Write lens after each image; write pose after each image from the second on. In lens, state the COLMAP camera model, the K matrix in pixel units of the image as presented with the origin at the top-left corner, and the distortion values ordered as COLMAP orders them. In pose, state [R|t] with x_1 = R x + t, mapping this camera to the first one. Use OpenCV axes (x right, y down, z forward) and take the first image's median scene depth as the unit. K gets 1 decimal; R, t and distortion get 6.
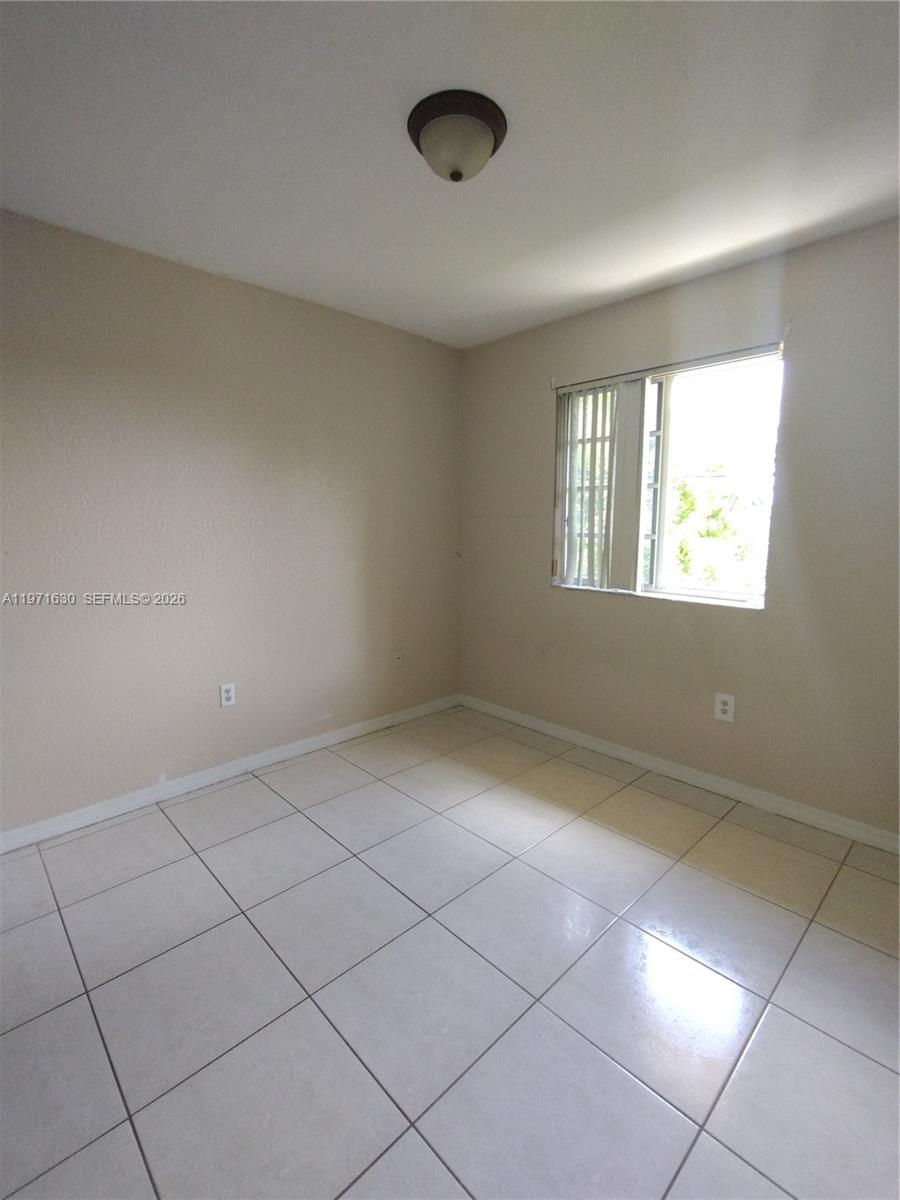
lens RADIAL K [[542.5, 0, 450.0], [0, 542.5, 590.8], [0, 0, 1]] dist [0.003330, -0.002287]
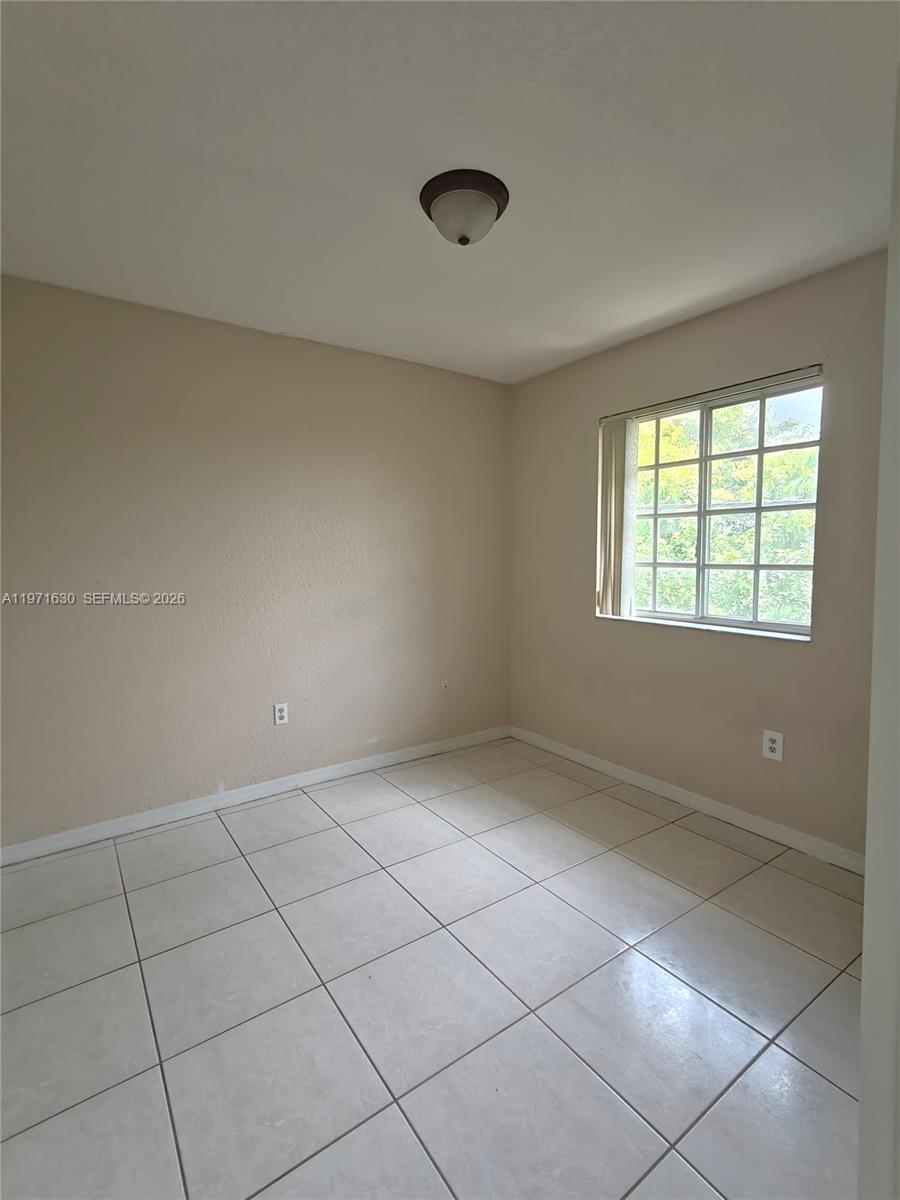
lens RADIAL K [[571.4, 0, 446.5], [0, 571.4, 602.5], [0, 0, 1]] dist [0.014119, 0.003242]
pose [[0.986672, 0.004700, -0.162653, 0.109090], [-0.011983, 0.998967, -0.043826, 0.018372], [0.162279, 0.045191, 0.985710, -0.086233]]
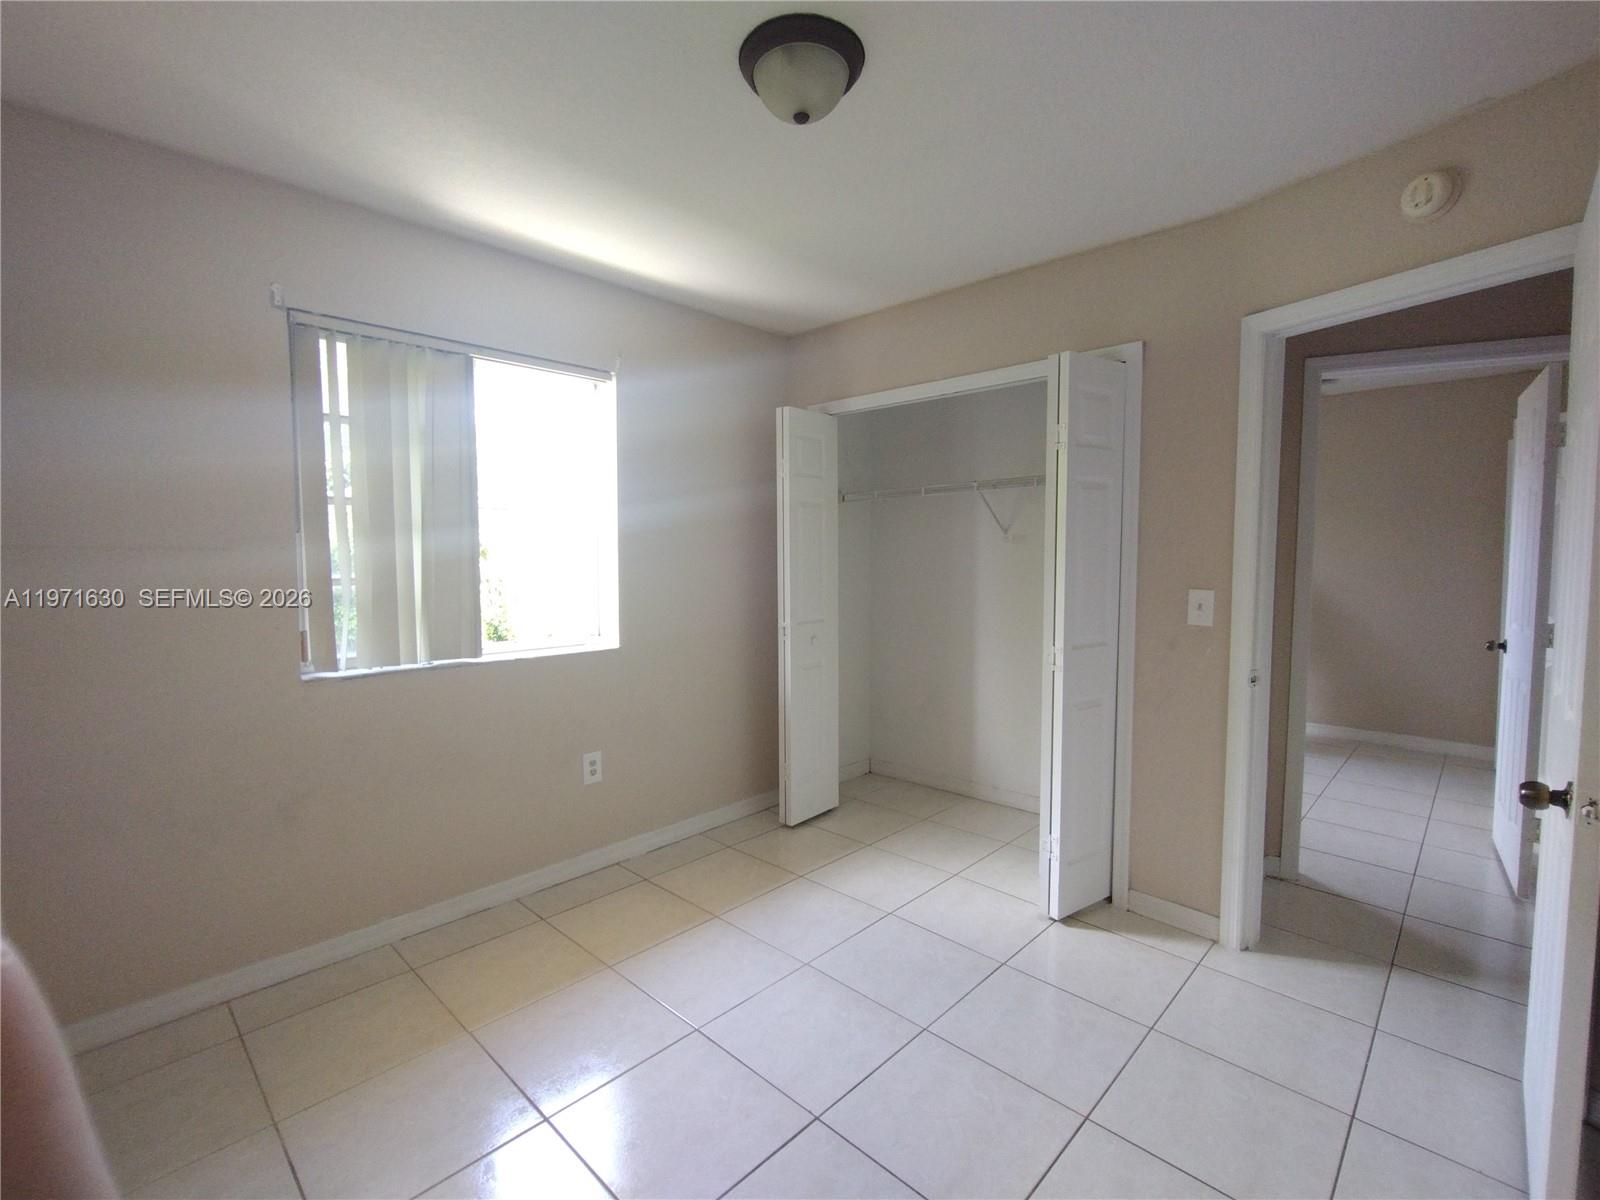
lens RADIAL K [[723.3, 0, 792.1], [0, 723.3, 599.2], [0, 0, 1]] dist [0.003330, -0.002287]
pose [[-0.029031, -0.065045, 0.997460, -0.646543], [0.135833, 0.988367, 0.068406, -0.088550], [-0.990306, 0.137474, -0.019859, 0.675804]]
